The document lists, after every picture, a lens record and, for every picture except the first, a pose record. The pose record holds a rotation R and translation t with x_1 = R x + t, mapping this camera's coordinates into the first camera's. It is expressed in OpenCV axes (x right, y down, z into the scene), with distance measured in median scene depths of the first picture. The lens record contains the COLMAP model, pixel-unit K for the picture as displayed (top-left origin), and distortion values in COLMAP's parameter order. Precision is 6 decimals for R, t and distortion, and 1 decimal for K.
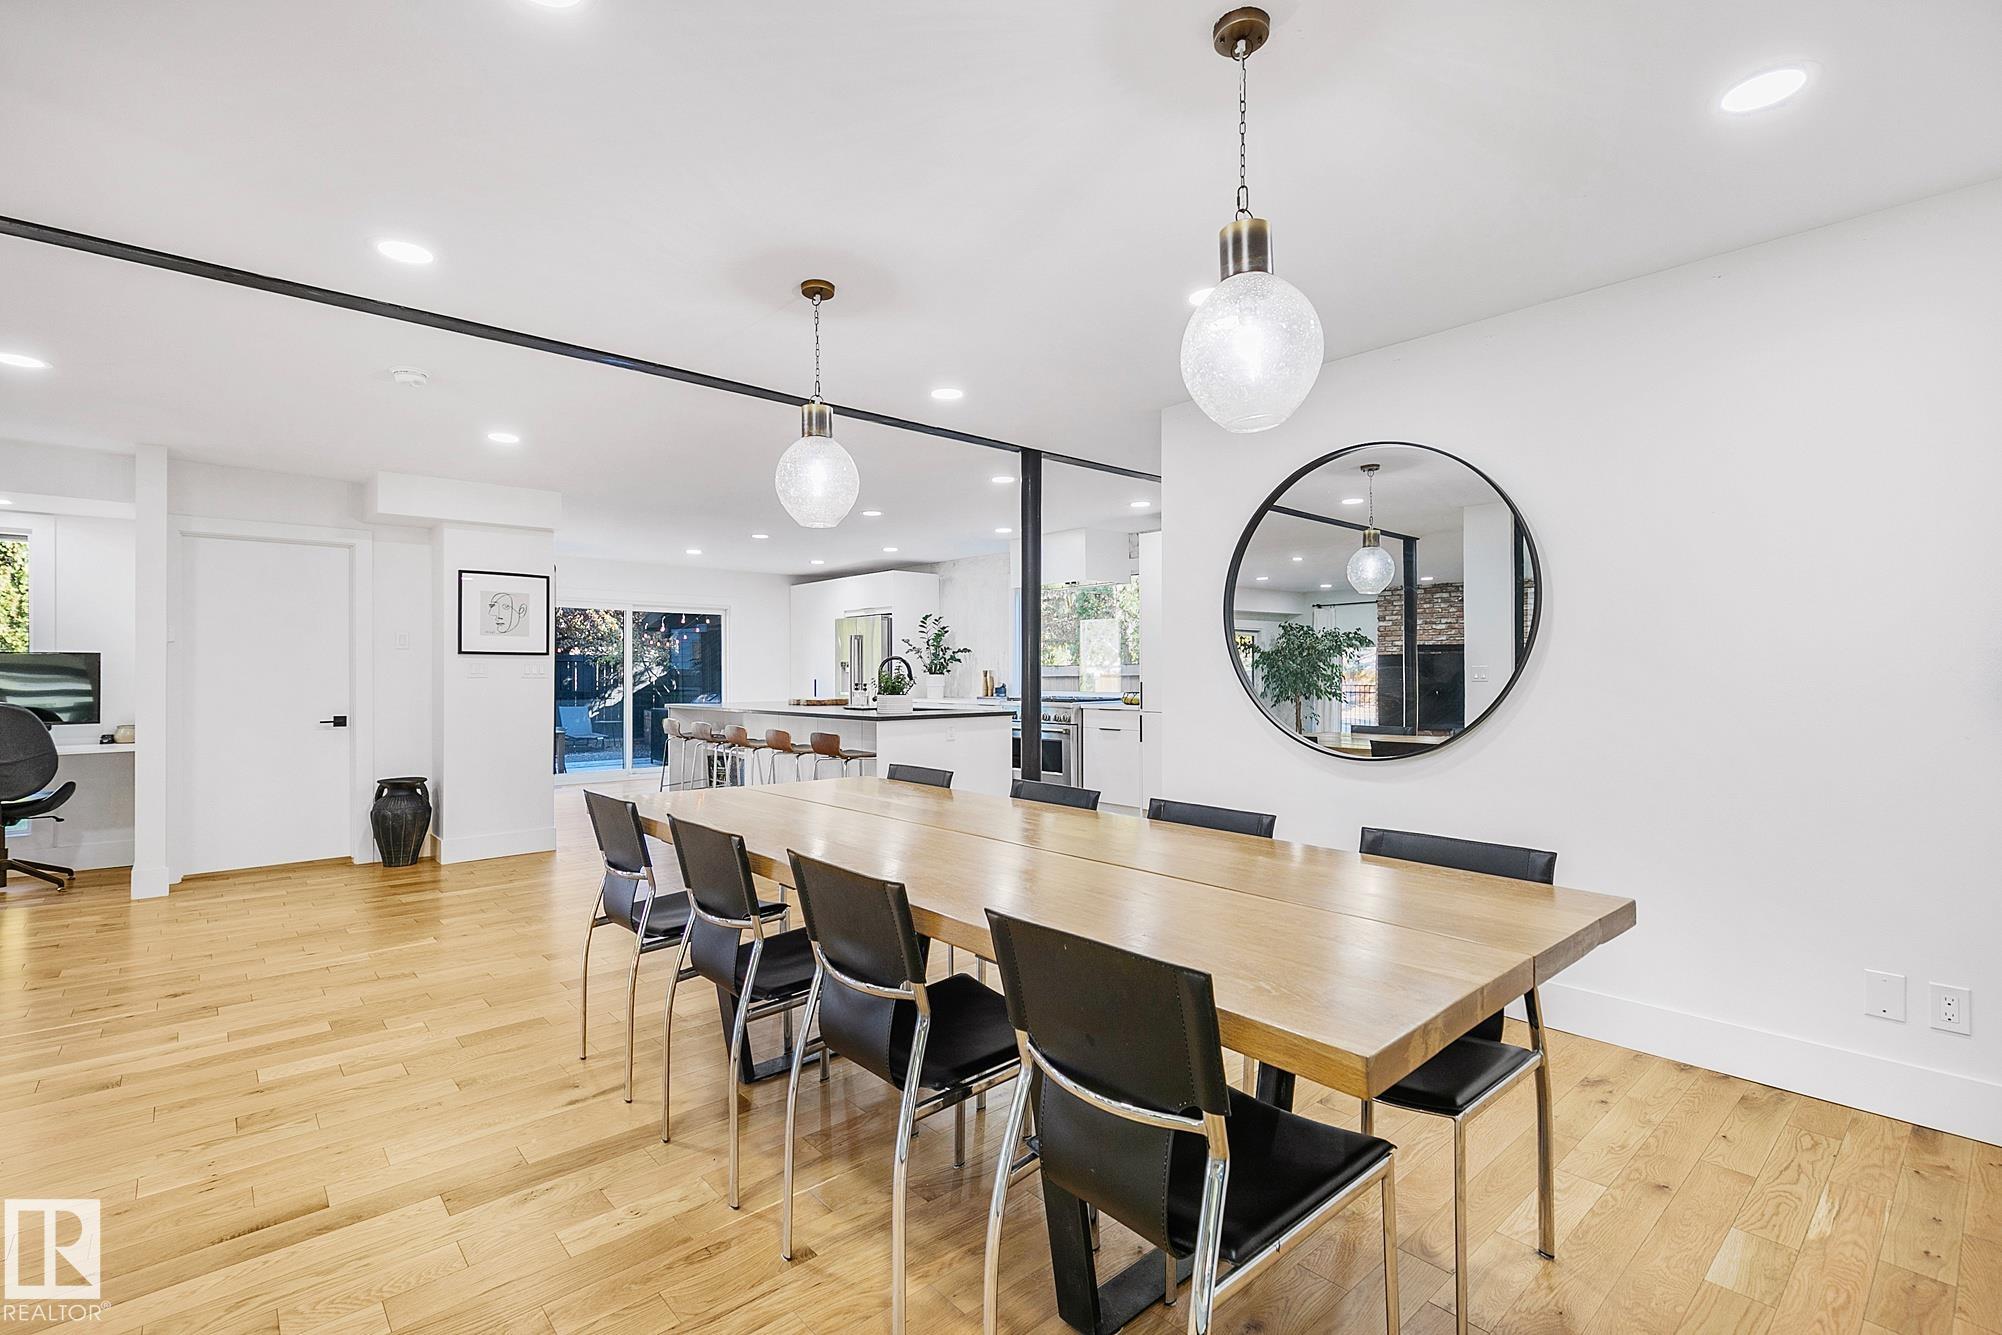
lens RADIAL K [[894.5, 0, 995.6], [0, 894.5, 671.1], [0, 0, 1]] dist [0.003281, 0.000187]
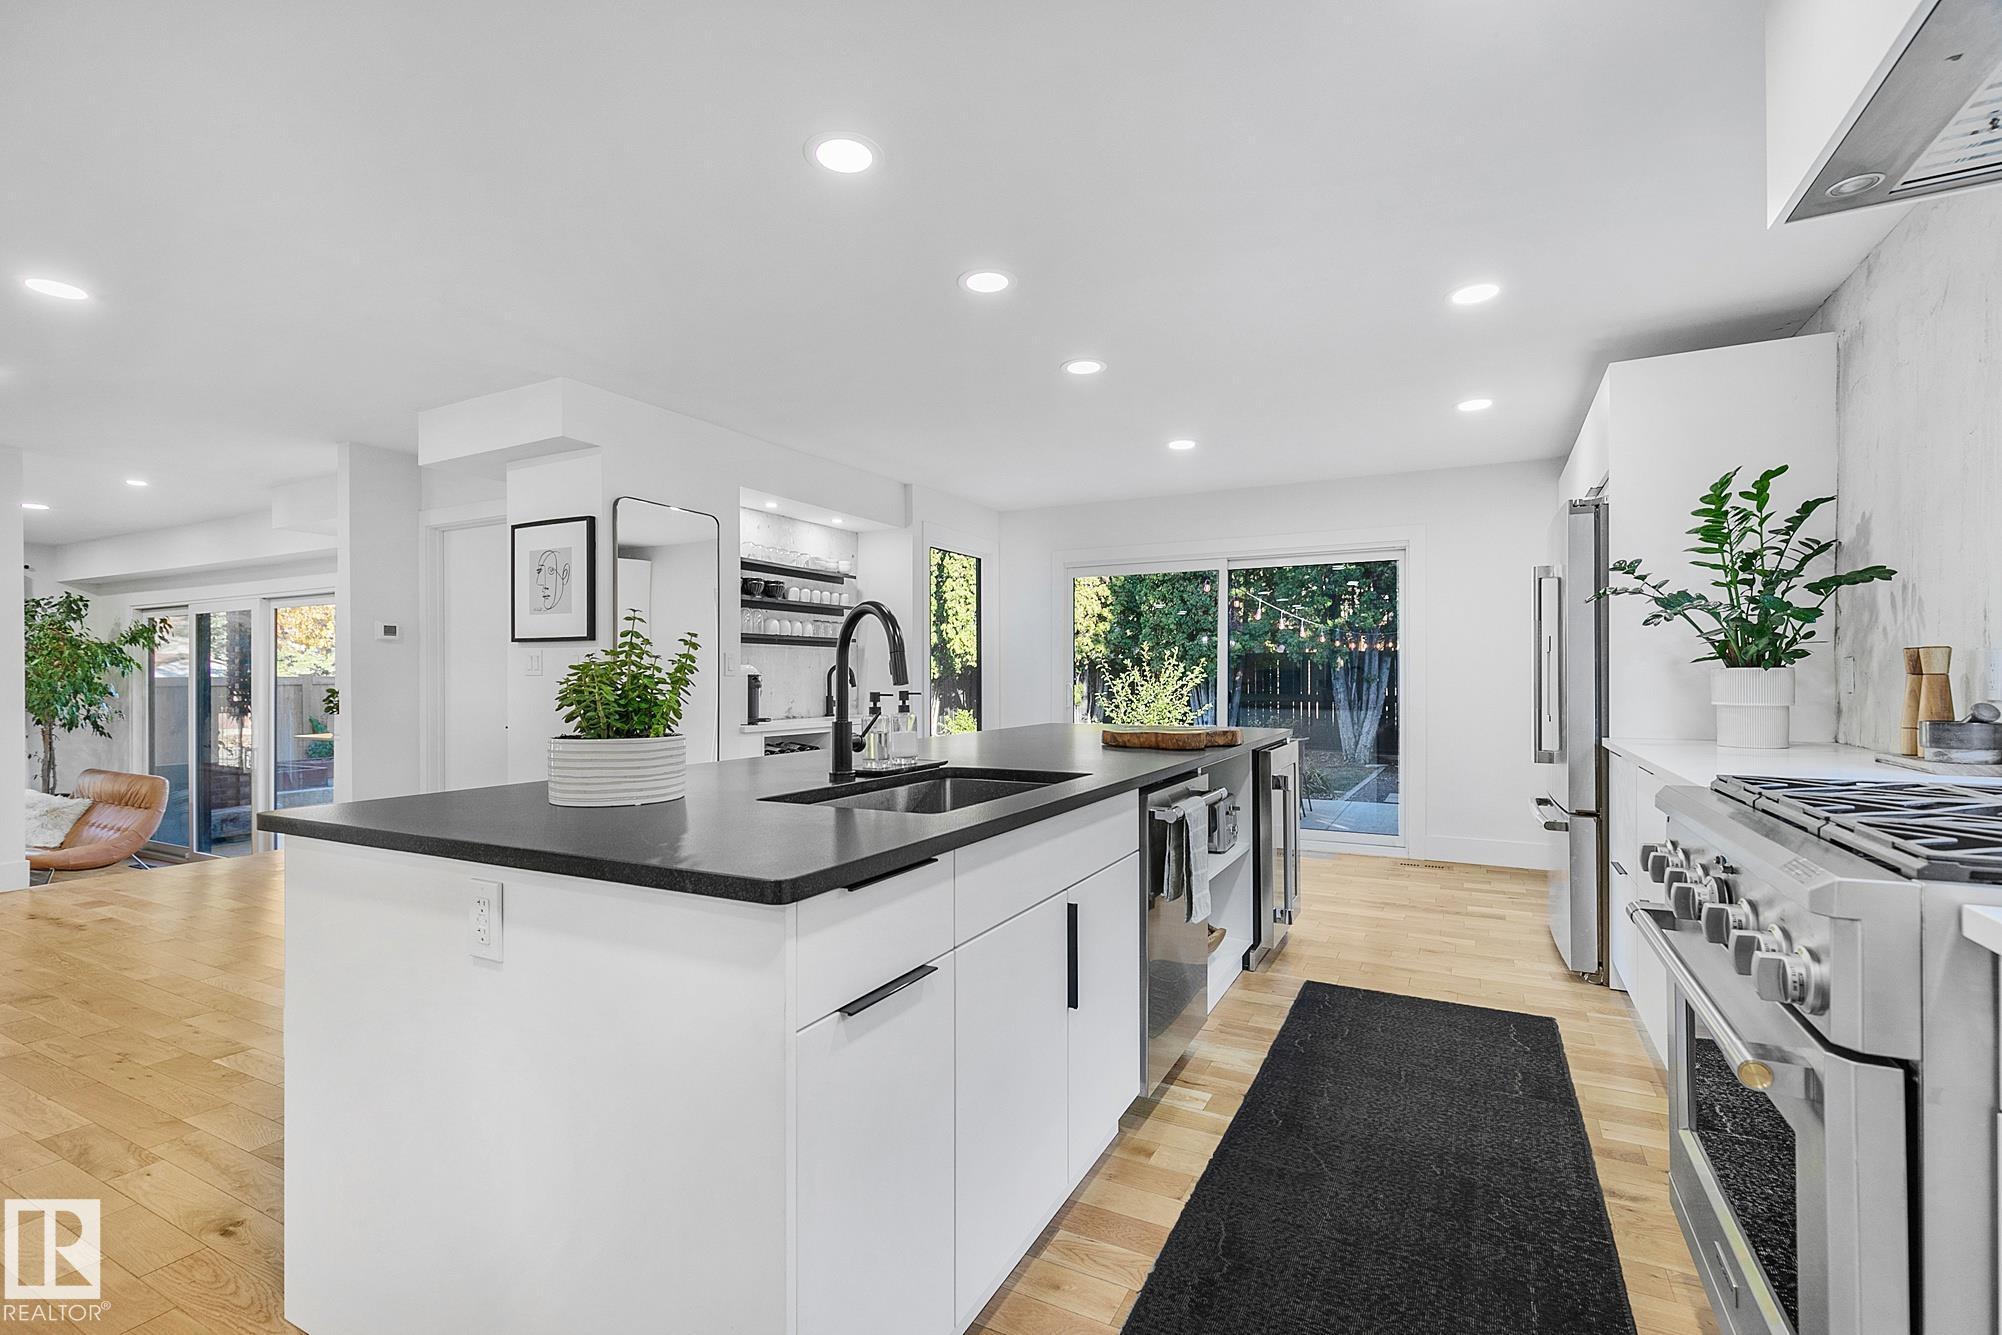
lens RADIAL K [[894.5, 0, 995.6], [0, 894.5, 671.1], [0, 0, 1]] dist [0.003281, 0.000187]
pose [[0.350465, -0.003931, -0.936568, 0.197919], [0.004983, 0.999985, -0.002333, 0.006991], [0.936563, -0.003849, 0.350479, 1.061155]]
